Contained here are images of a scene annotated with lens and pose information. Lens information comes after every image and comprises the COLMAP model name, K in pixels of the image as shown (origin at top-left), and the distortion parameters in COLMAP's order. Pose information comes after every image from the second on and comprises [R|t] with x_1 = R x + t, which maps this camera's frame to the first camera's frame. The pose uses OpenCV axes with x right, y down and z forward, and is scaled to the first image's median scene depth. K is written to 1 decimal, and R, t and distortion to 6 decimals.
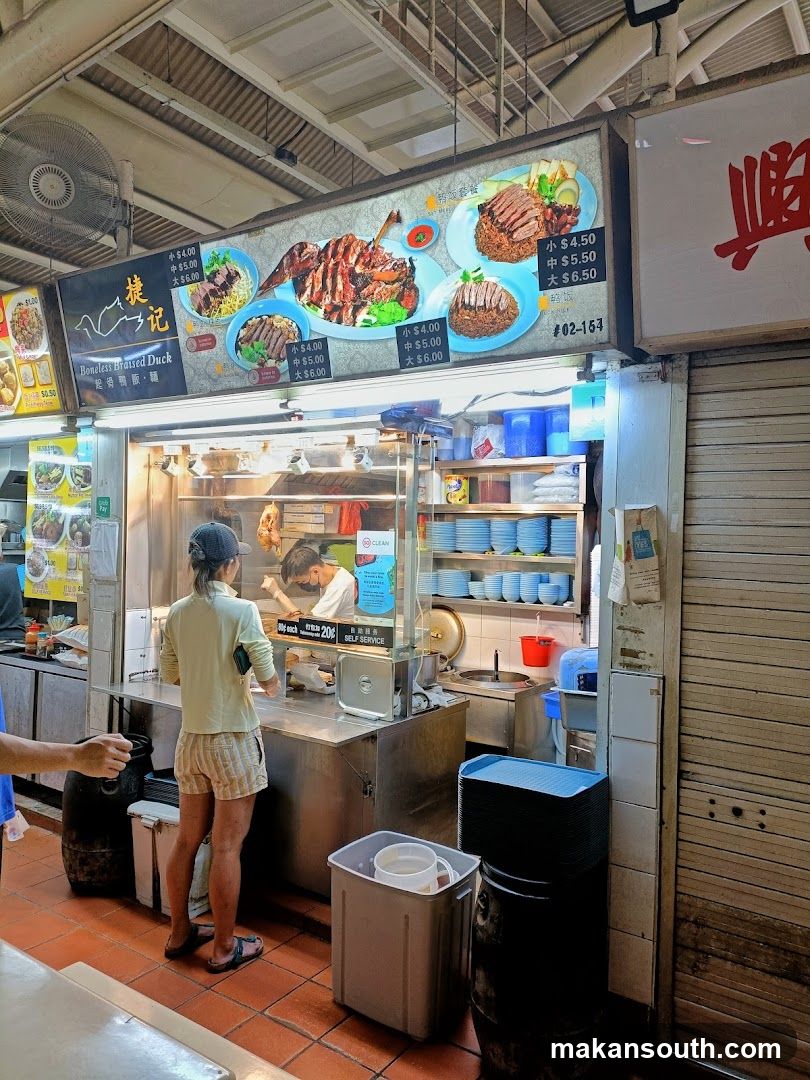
lens RADIAL K [[773.1, 0, 405.0], [0, 773.1, 540.0], [0, 0, 1]] dist [0.115850, -0.120716]
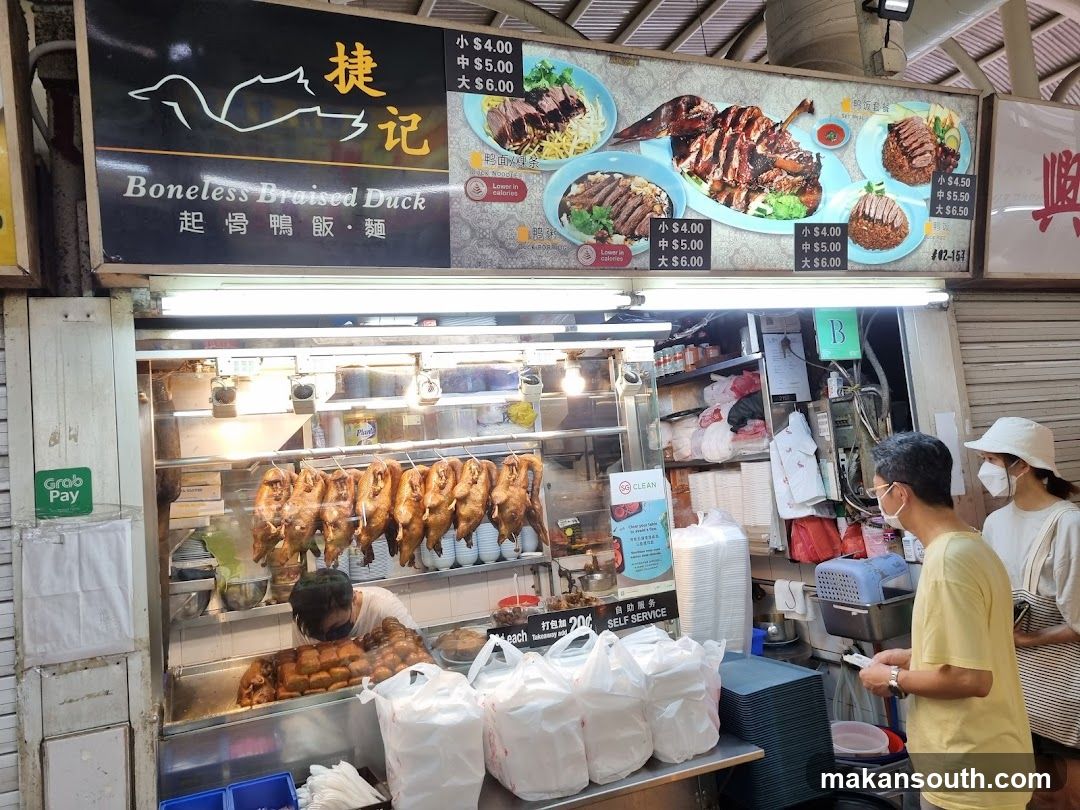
lens RADIAL K [[810.8, 0, 541.0], [0, 810.8, 380.6], [0, 0, 1]] dist [0.058625, -0.000904]
pose [[0.533336, 0.009237, 0.845853, -0.902048], [0.107230, 0.991136, -0.078435, -0.054227], [-0.839080, 0.132533, 0.527618, 0.745964]]
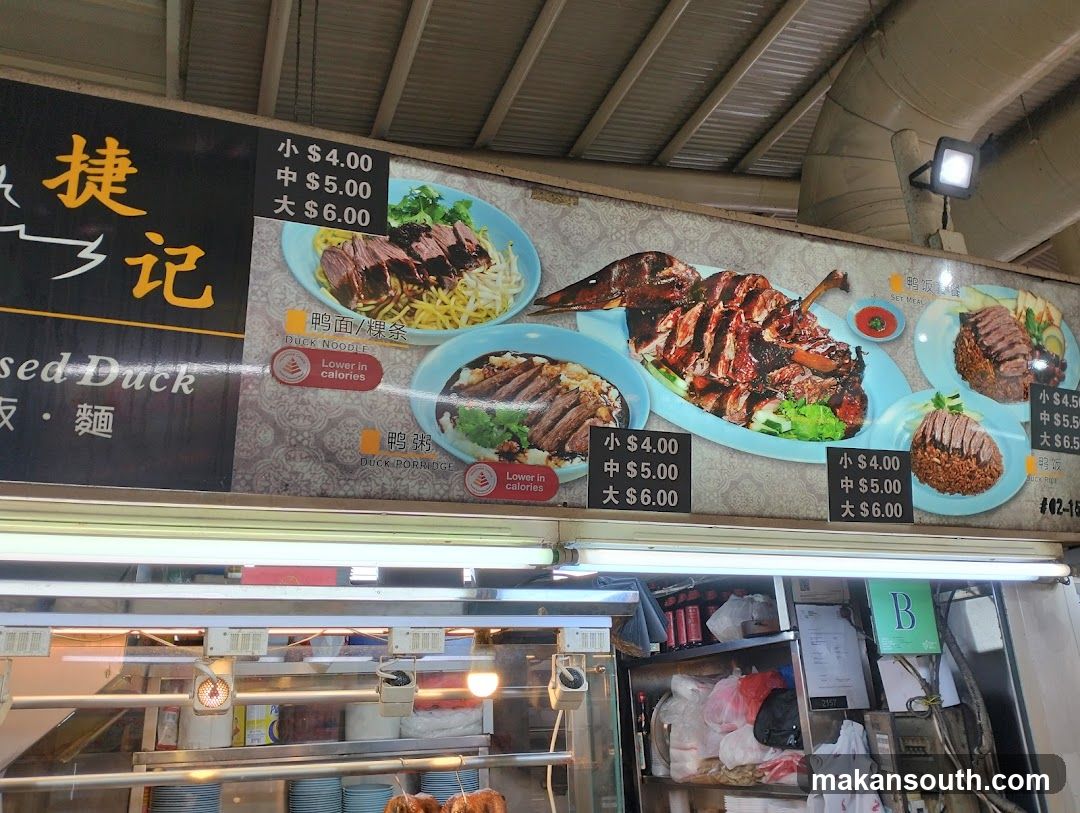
lens RADIAL K [[833.0, 0, 540.0], [0, 833.0, 406.5], [0, 0, 1]] dist [0.094150, -0.173111]
pose [[0.573706, 0.230428, 0.785980, -0.597045], [0.052533, 0.947283, -0.316062, -0.113312], [-0.817375, 0.222616, 0.531357, 0.803520]]
